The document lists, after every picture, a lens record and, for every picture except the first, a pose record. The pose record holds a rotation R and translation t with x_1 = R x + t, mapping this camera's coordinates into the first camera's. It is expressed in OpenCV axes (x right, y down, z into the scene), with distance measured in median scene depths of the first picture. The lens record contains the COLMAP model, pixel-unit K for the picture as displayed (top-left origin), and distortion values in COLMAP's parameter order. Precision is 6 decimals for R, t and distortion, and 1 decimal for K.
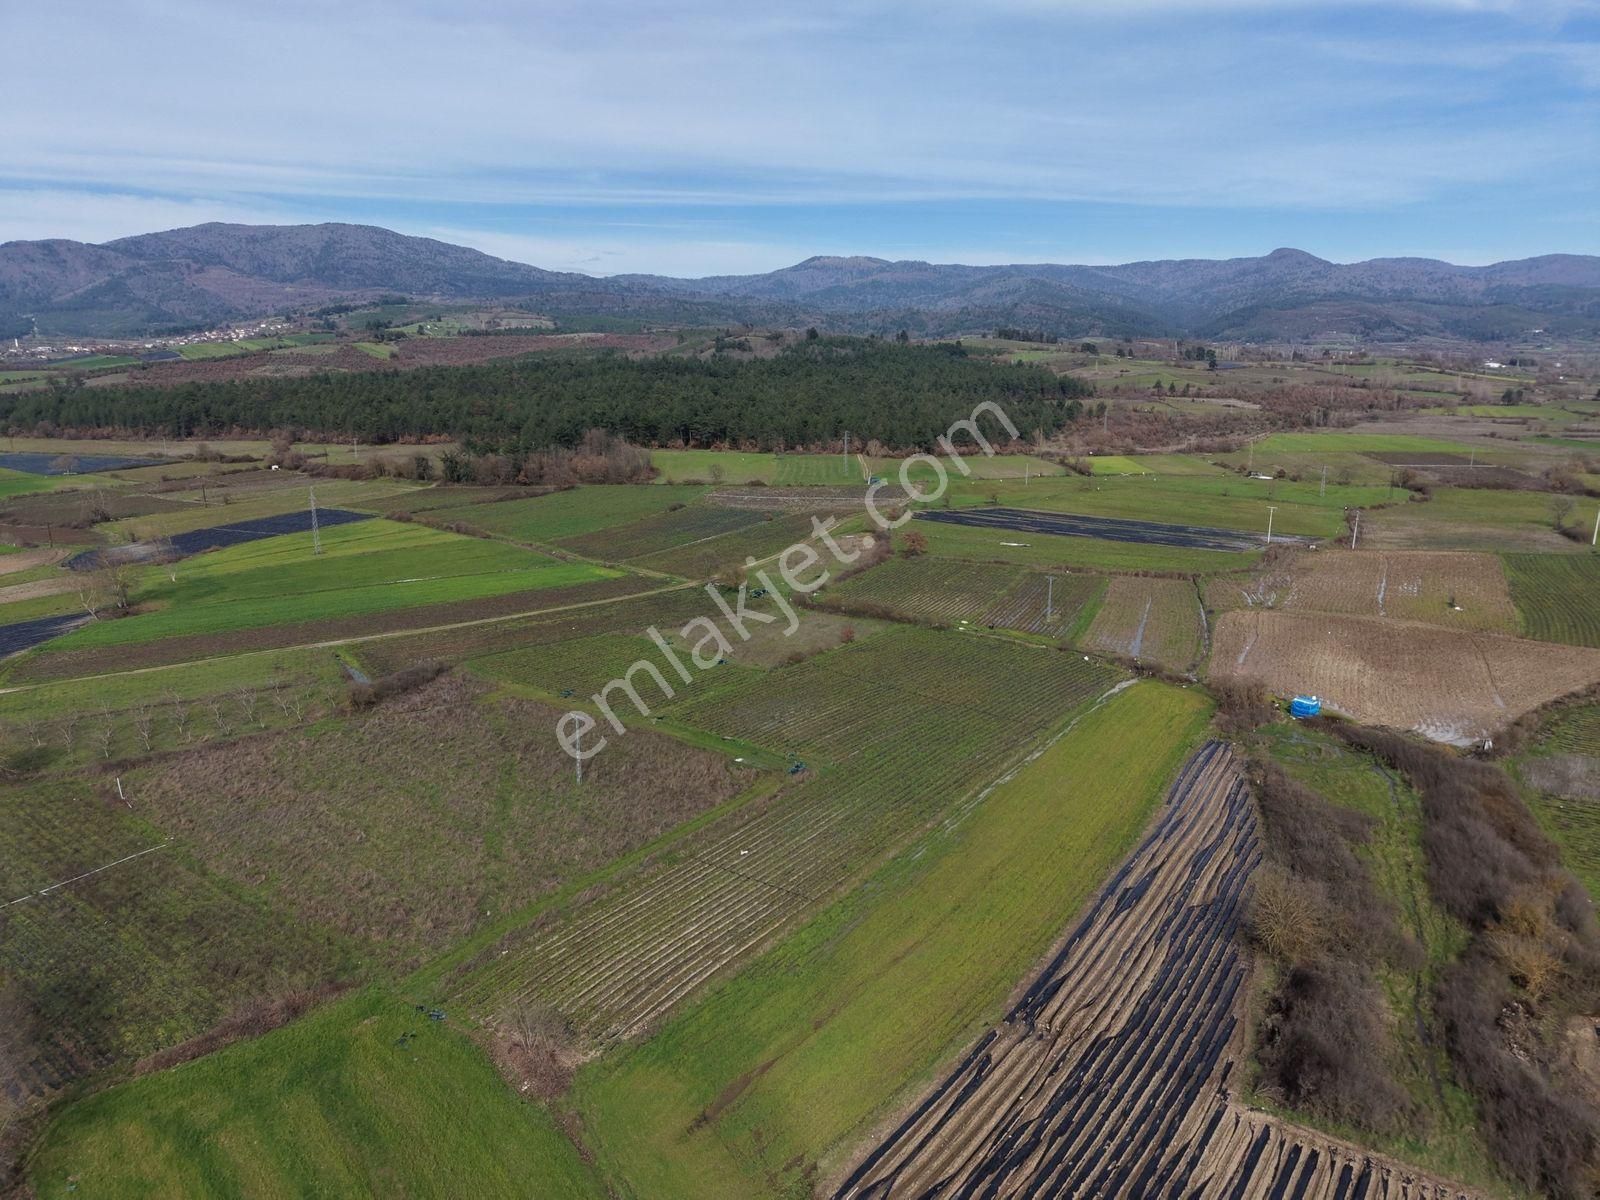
lens RADIAL K [[1066.5, 0, 800.0], [0, 1066.5, 600.0], [0, 0, 1]] dist [0.032078, -0.033953]
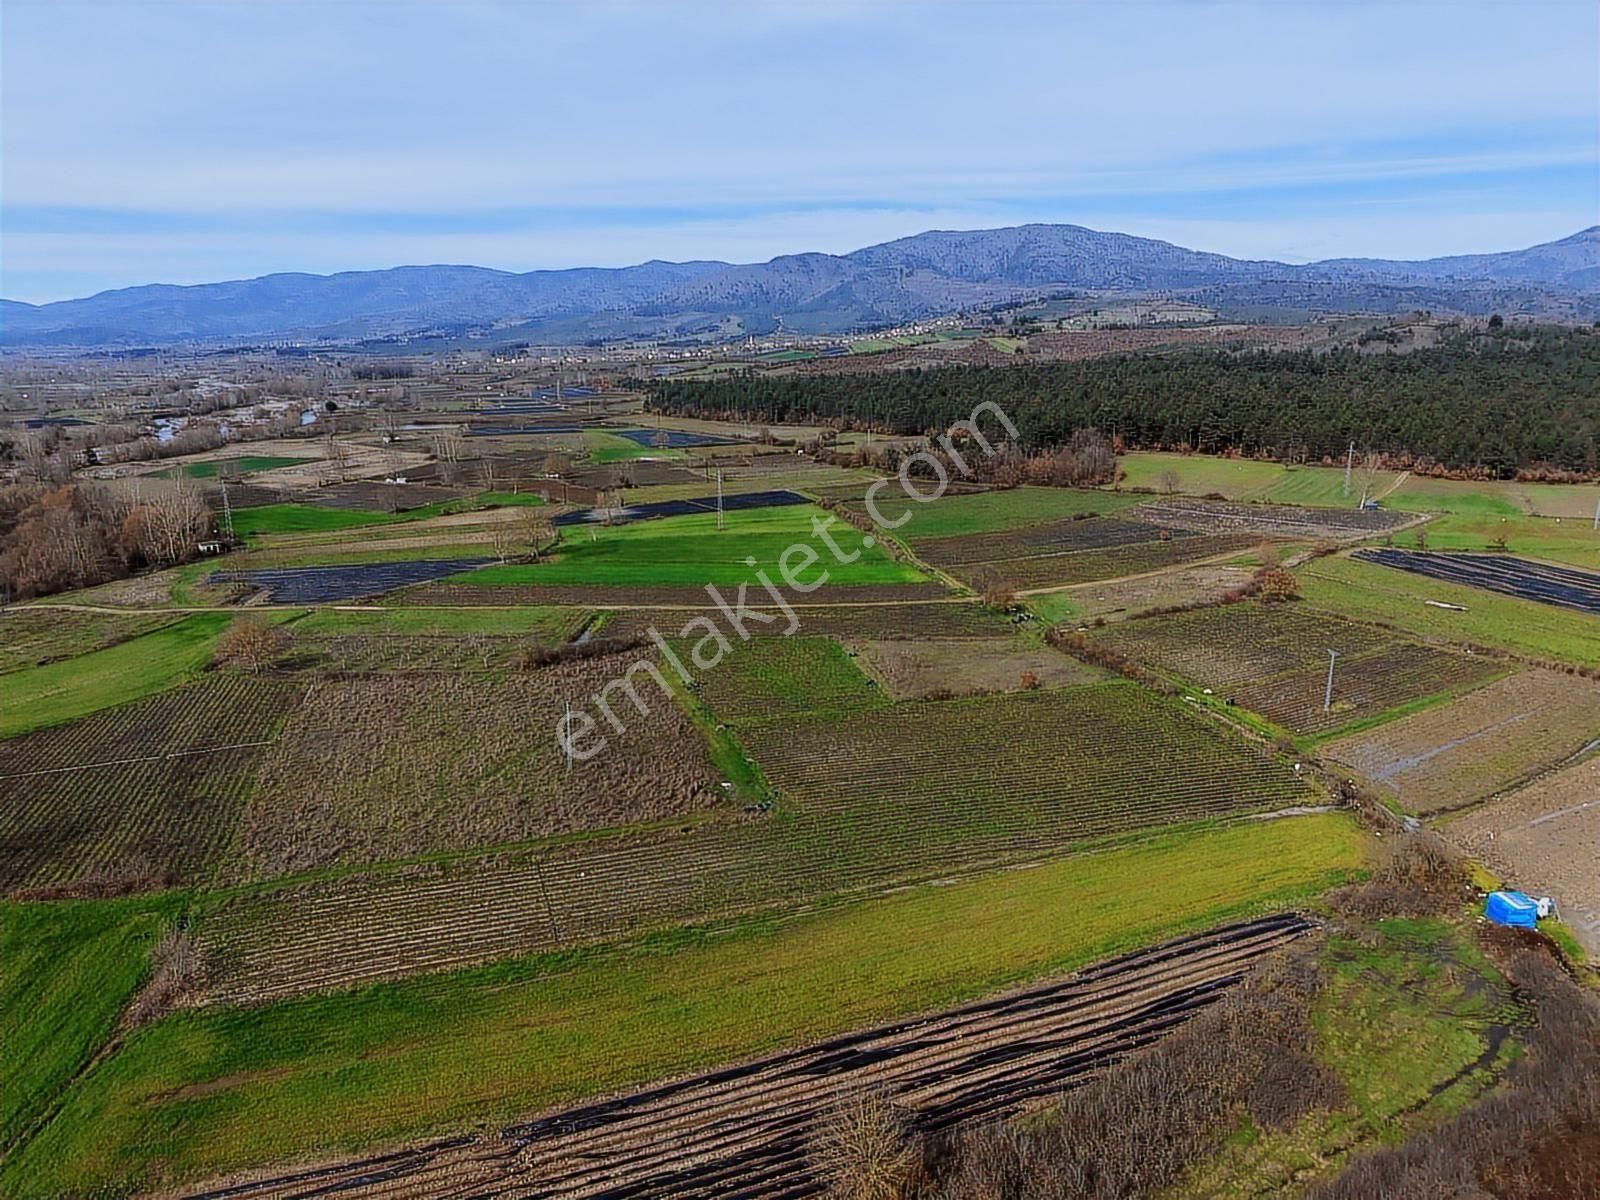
lens RADIAL K [[1066.5, 0, 800.0], [0, 1066.5, 600.0], [0, 0, 1]] dist [0.032078, -0.033953]
pose [[0.820894, 0.132864, -0.555410, 0.106139], [-0.129595, 0.990527, 0.045410, -0.013407], [0.556182, 0.034702, 0.830336, 0.052173]]
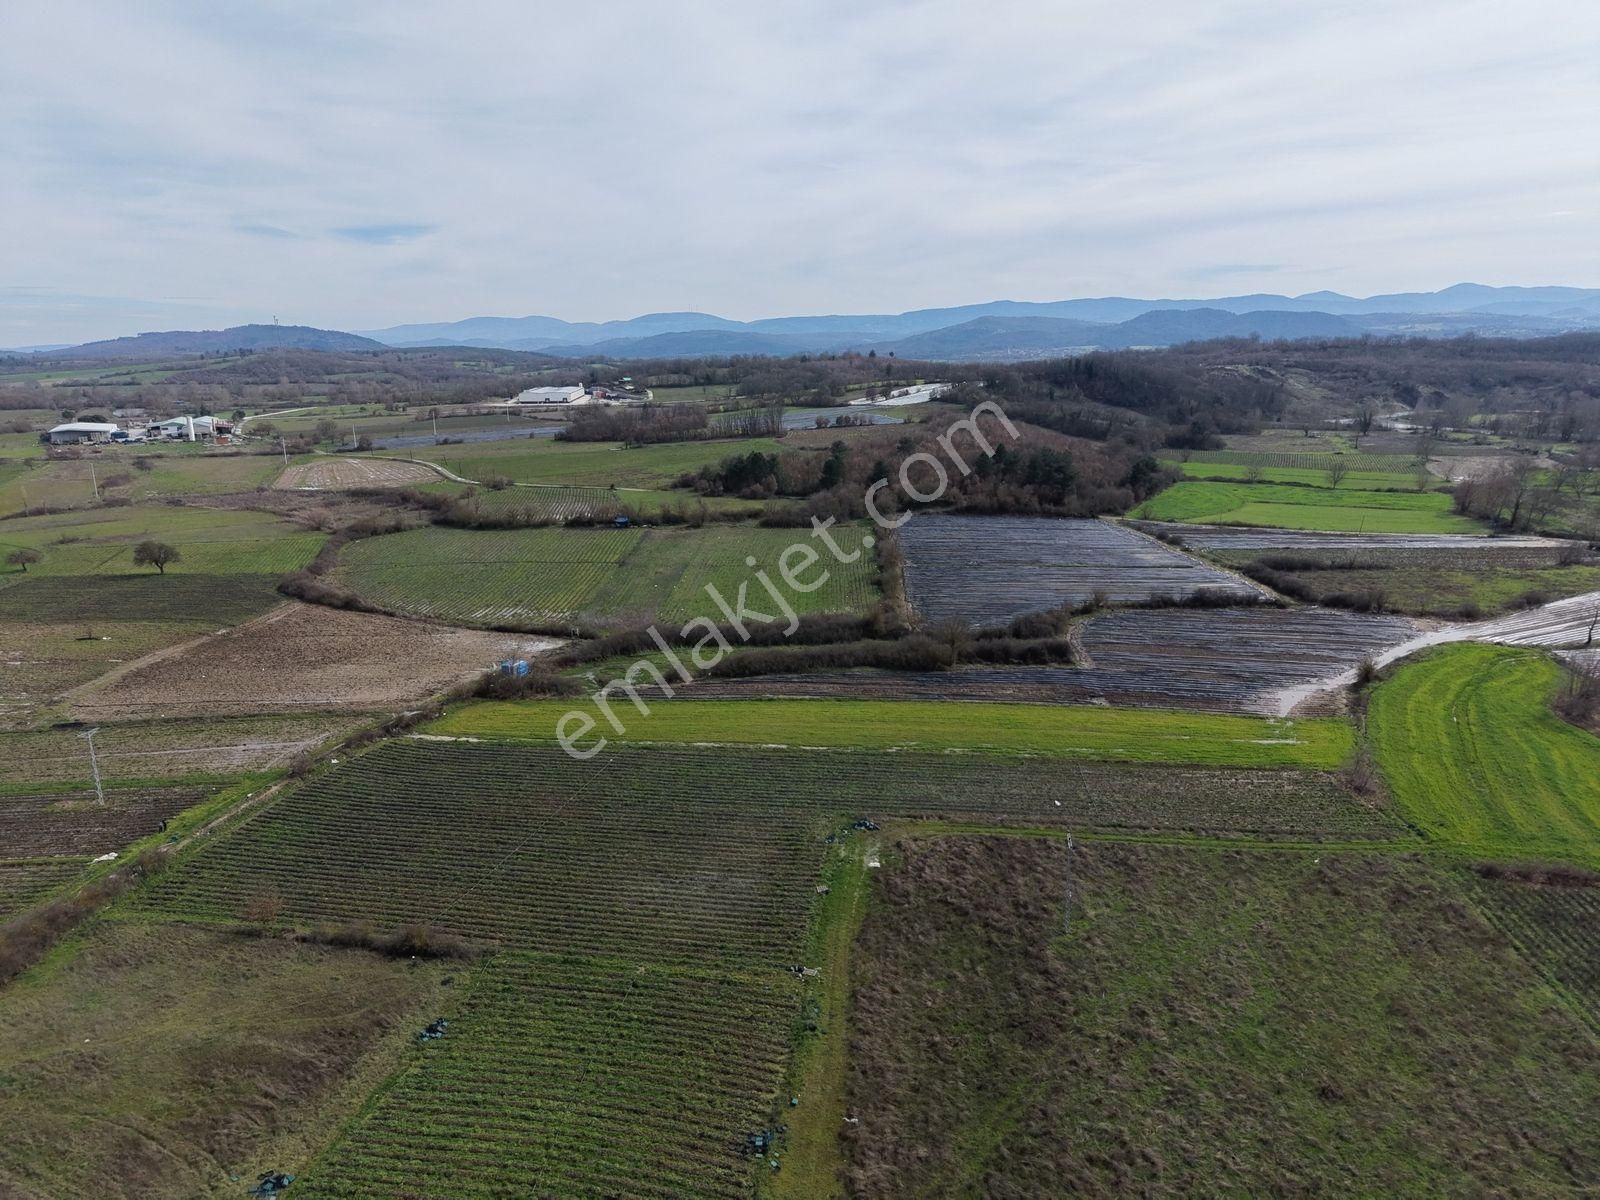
lens RADIAL K [[1066.5, 0, 800.0], [0, 1066.5, 600.0], [0, 0, 1]] dist [0.032078, -0.033953]
pose [[-0.489844, -0.191948, 0.850417, -0.138038], [0.214730, 0.918846, 0.331079, -0.062152], [-0.844952, 0.344787, -0.408874, 0.275239]]
